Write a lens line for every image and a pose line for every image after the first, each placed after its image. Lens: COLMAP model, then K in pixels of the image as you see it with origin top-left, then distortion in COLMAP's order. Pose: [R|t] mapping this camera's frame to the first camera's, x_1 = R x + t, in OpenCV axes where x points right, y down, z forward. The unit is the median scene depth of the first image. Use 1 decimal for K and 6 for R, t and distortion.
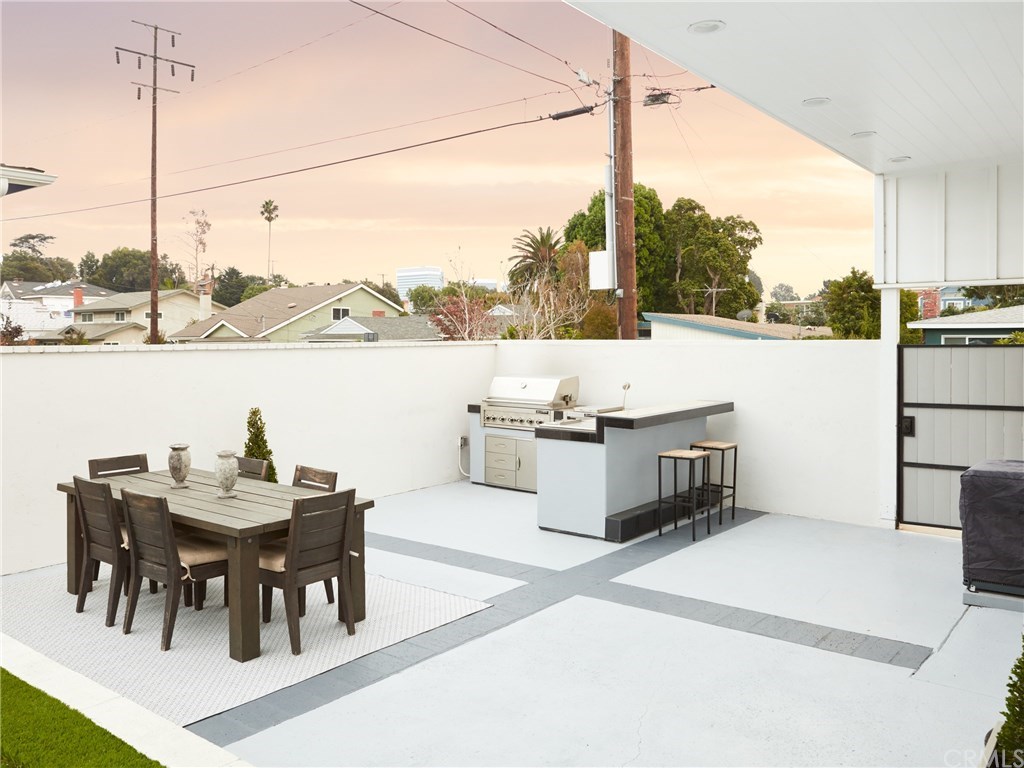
lens RADIAL K [[907.1, 0, 512.0], [0, 907.1, 384.0], [0, 0, 1]] dist [-0.008121, -0.005458]
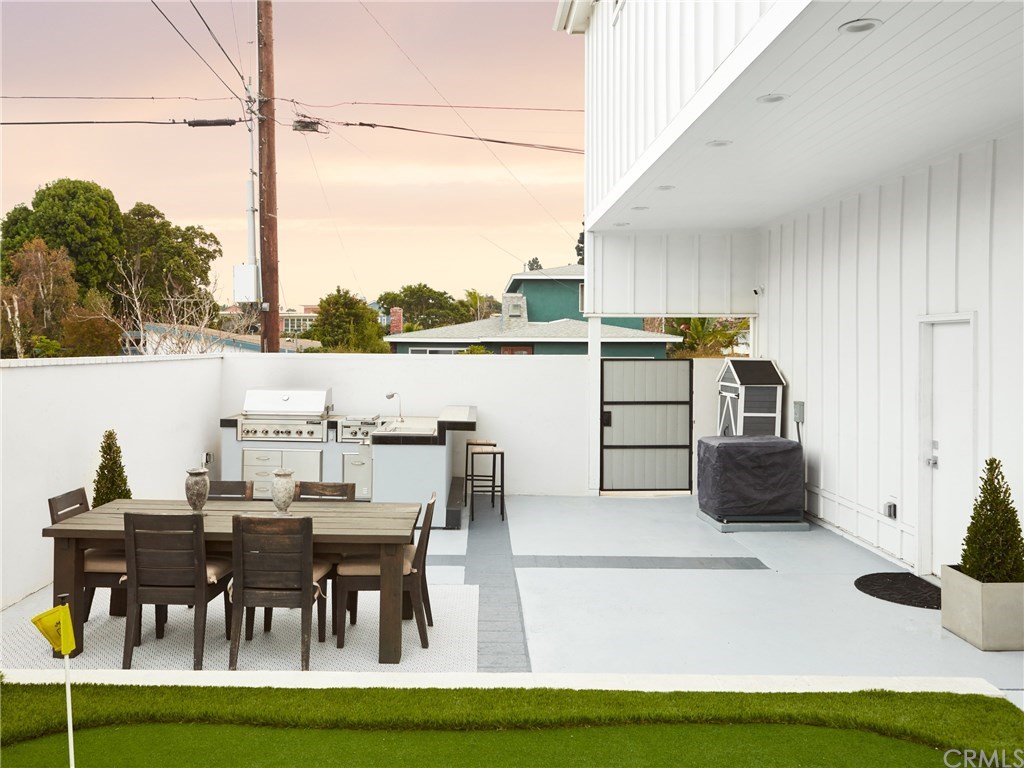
lens RADIAL K [[907.1, 0, 512.0], [0, 907.1, 384.0], [0, 0, 1]] dist [-0.008121, -0.005458]
pose [[0.749489, -0.019141, 0.661741, -0.358287], [0.025526, 0.999674, 0.000005, -0.005635], [-0.661525, 0.016888, 0.749733, 0.047452]]
